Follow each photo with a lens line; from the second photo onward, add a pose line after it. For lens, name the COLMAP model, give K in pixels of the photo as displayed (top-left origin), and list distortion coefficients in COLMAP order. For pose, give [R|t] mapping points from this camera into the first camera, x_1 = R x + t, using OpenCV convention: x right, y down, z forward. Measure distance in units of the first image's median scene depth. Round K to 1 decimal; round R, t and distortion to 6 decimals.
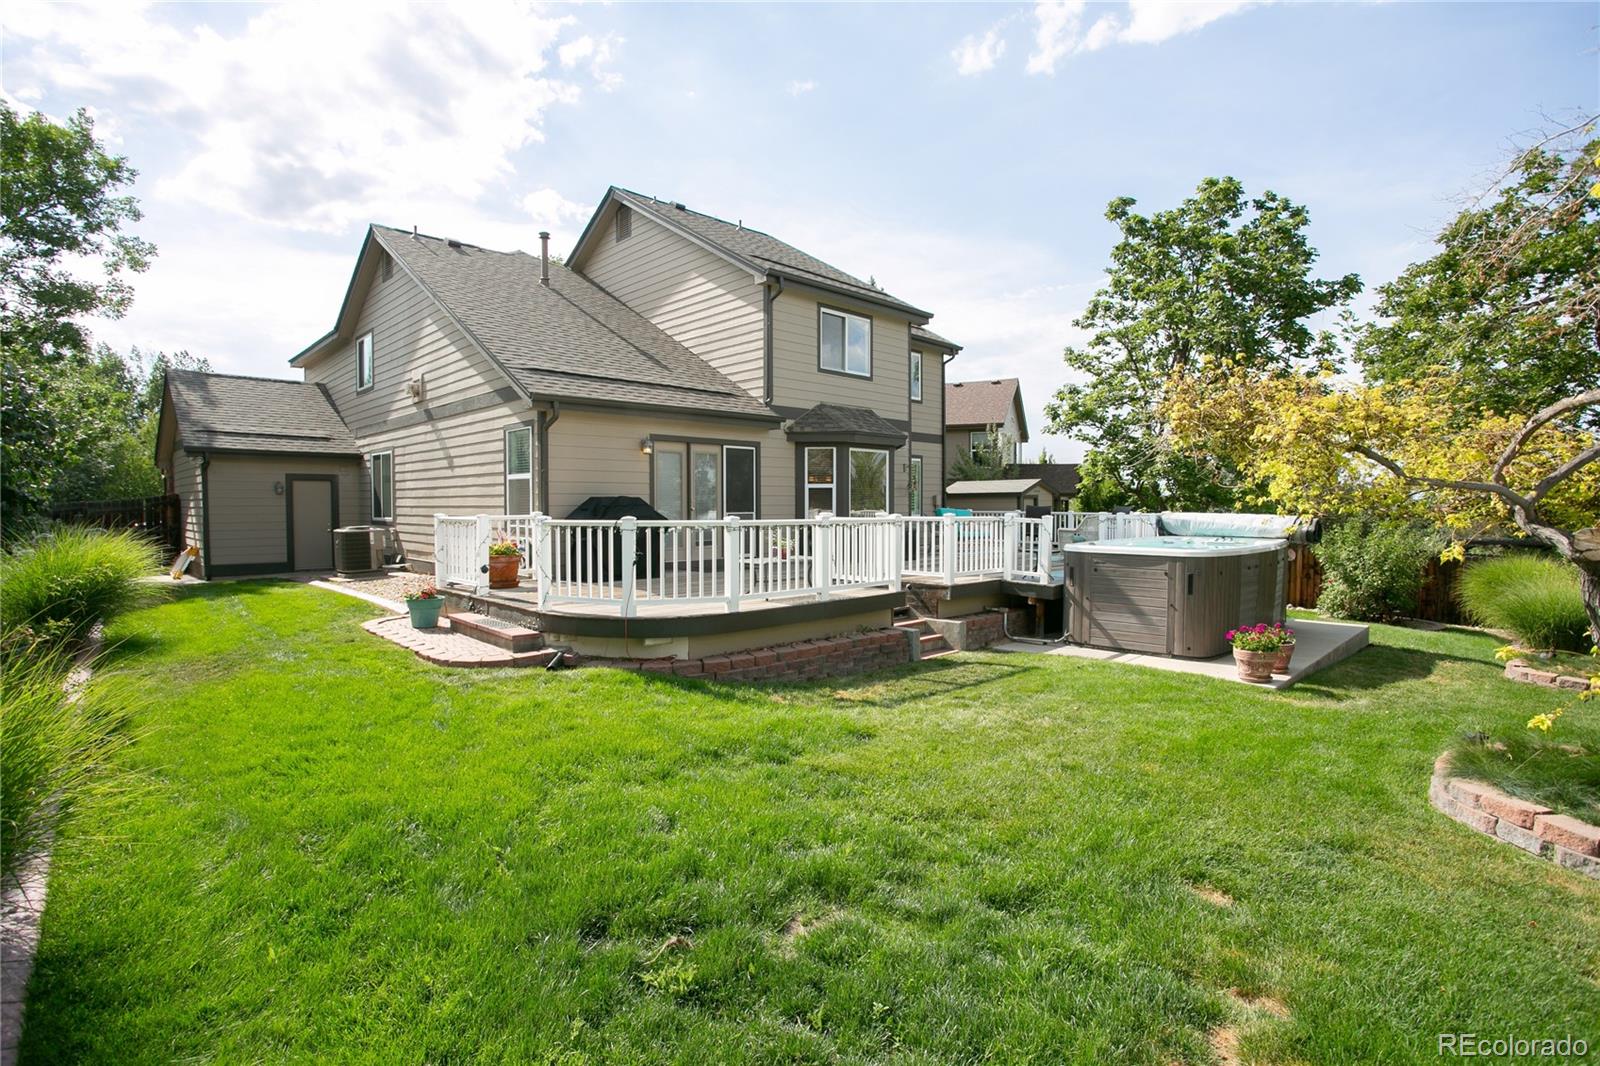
lens RADIAL K [[784.6, 0, 800.0], [0, 784.6, 533.0], [0, 0, 1]] dist [-0.072518, 0.034589]
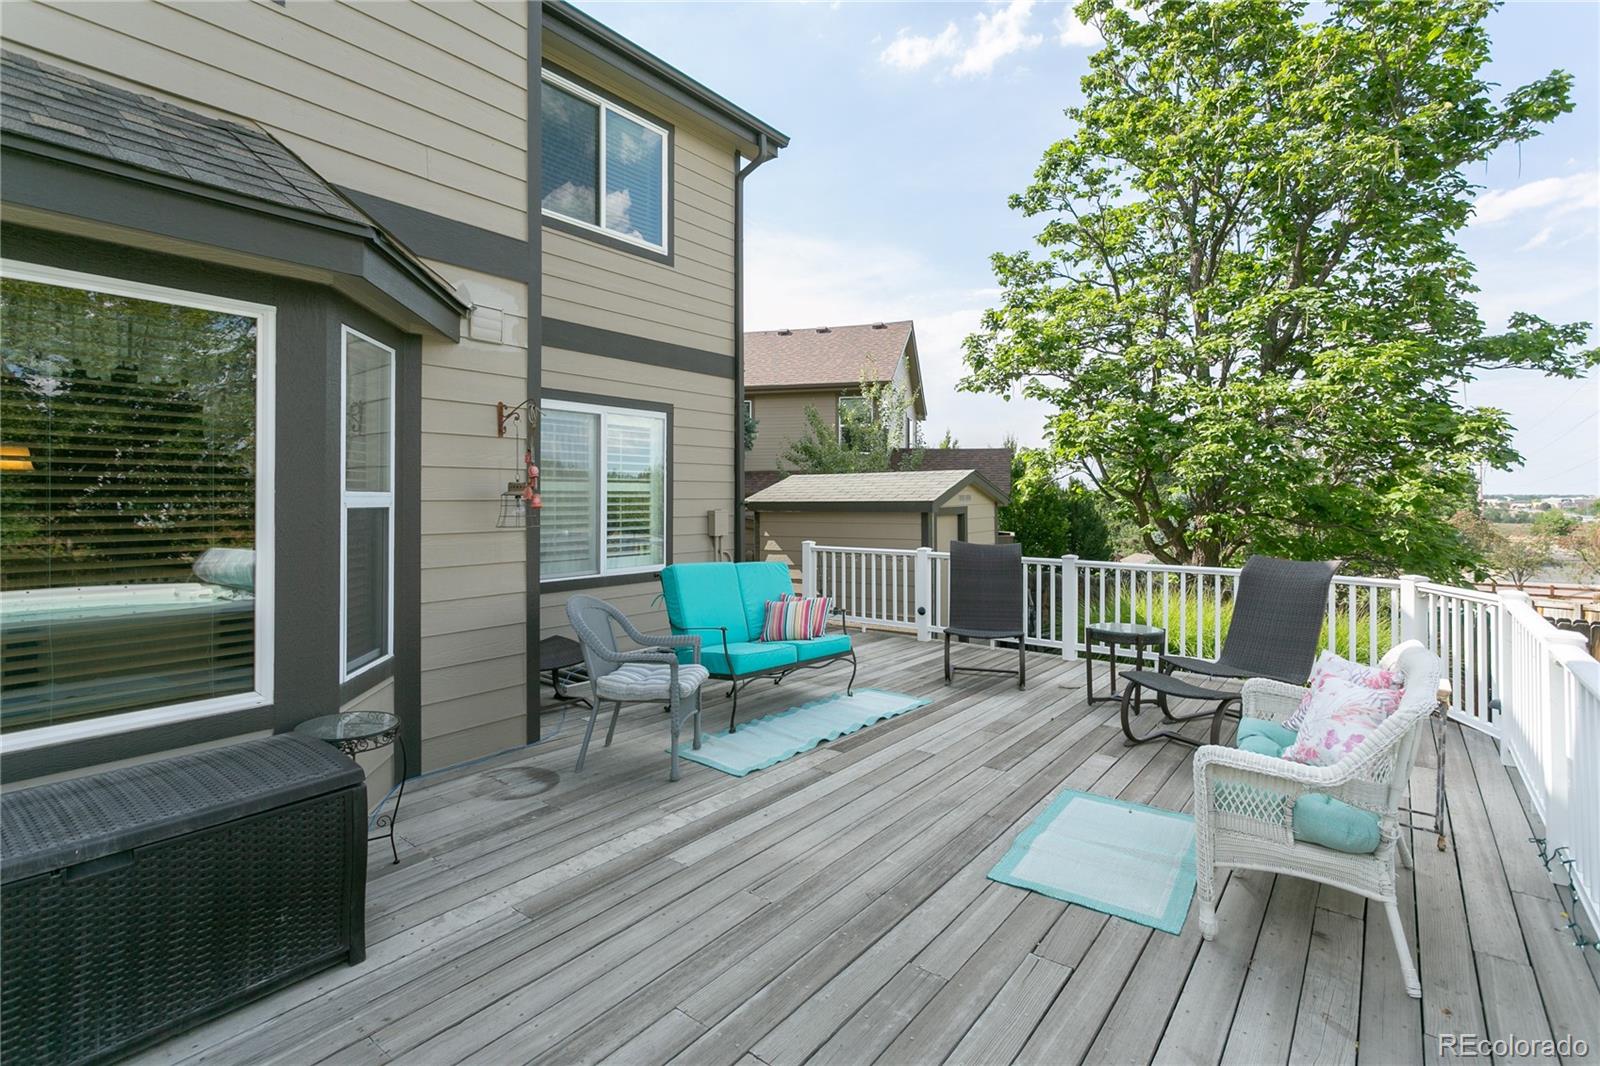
lens RADIAL K [[759.5, 0, 762.5], [0, 759.5, 522.4], [0, 0, 1]] dist [-0.040574, 0.007501]
pose [[0.996240, 0.000094, 0.086639, 0.156517], [0.000494, 0.999977, -0.006770, -0.037582], [-0.086638, 0.006787, 0.996217, 0.595123]]
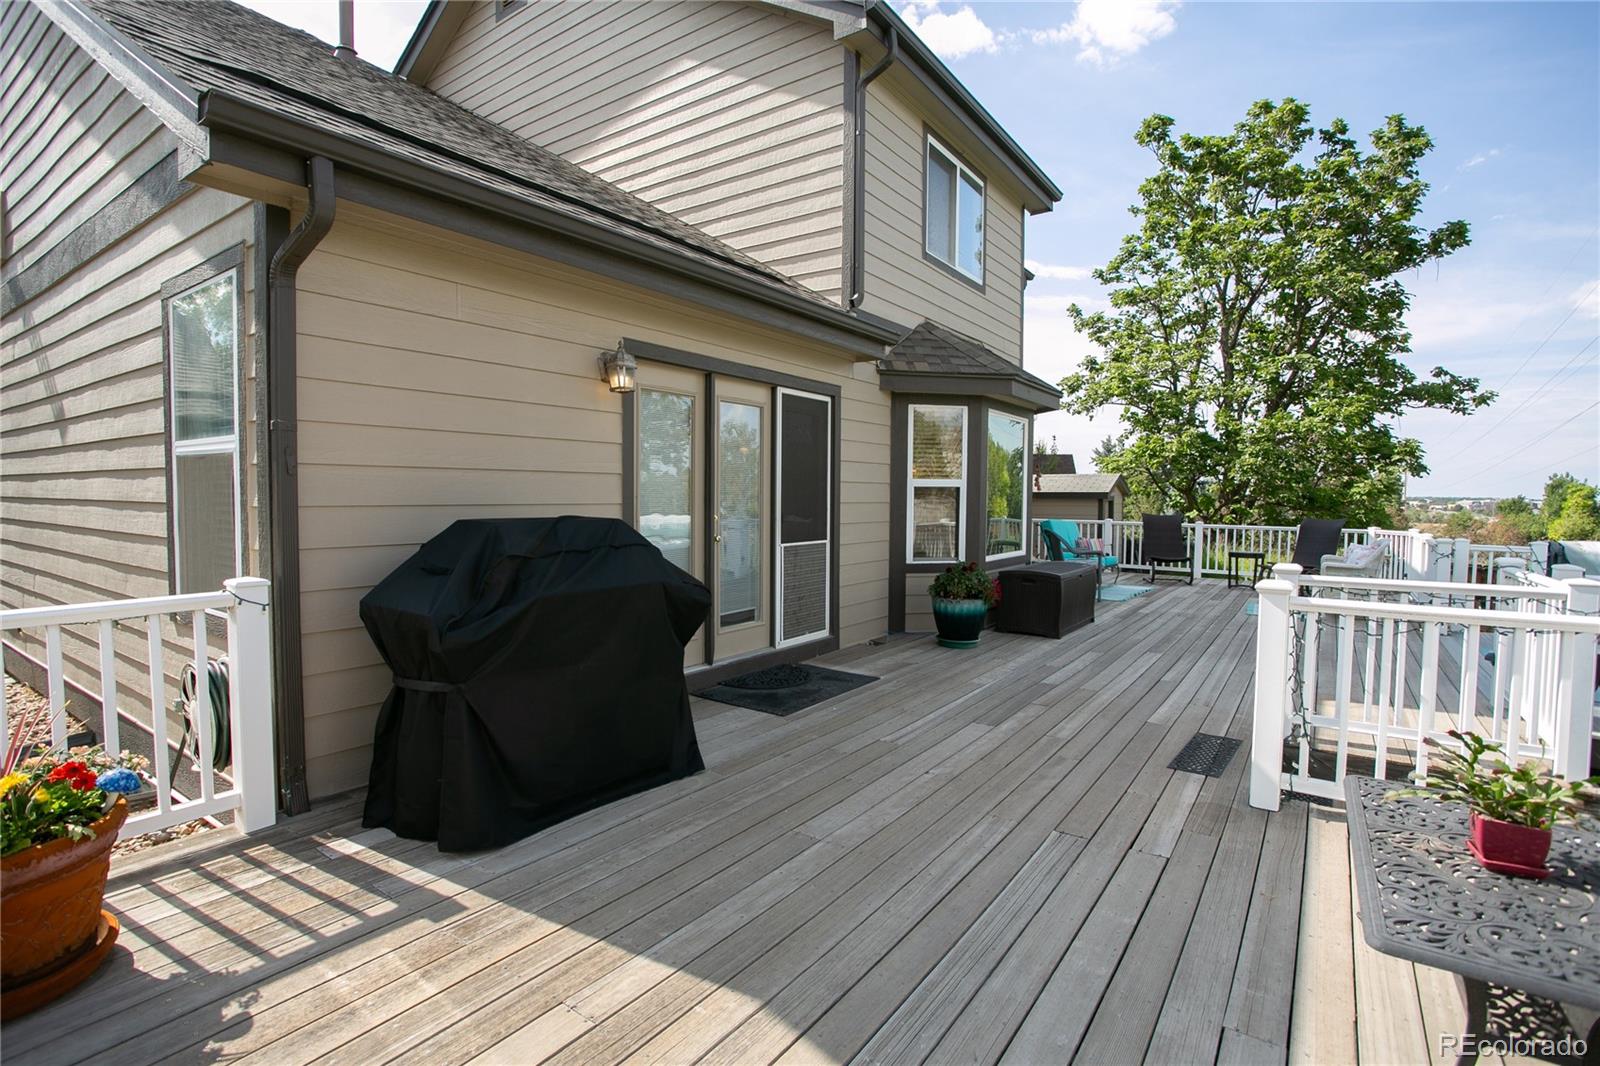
lens RADIAL K [[784.6, 0, 800.0], [0, 784.6, 533.0], [0, 0, 1]] dist [-0.072518, 0.034589]
pose [[0.984924, 0.001229, 0.172986, -0.099478], [-0.003493, 0.999912, 0.012783, -0.023195], [-0.172955, -0.013194, 0.984841, 0.357341]]
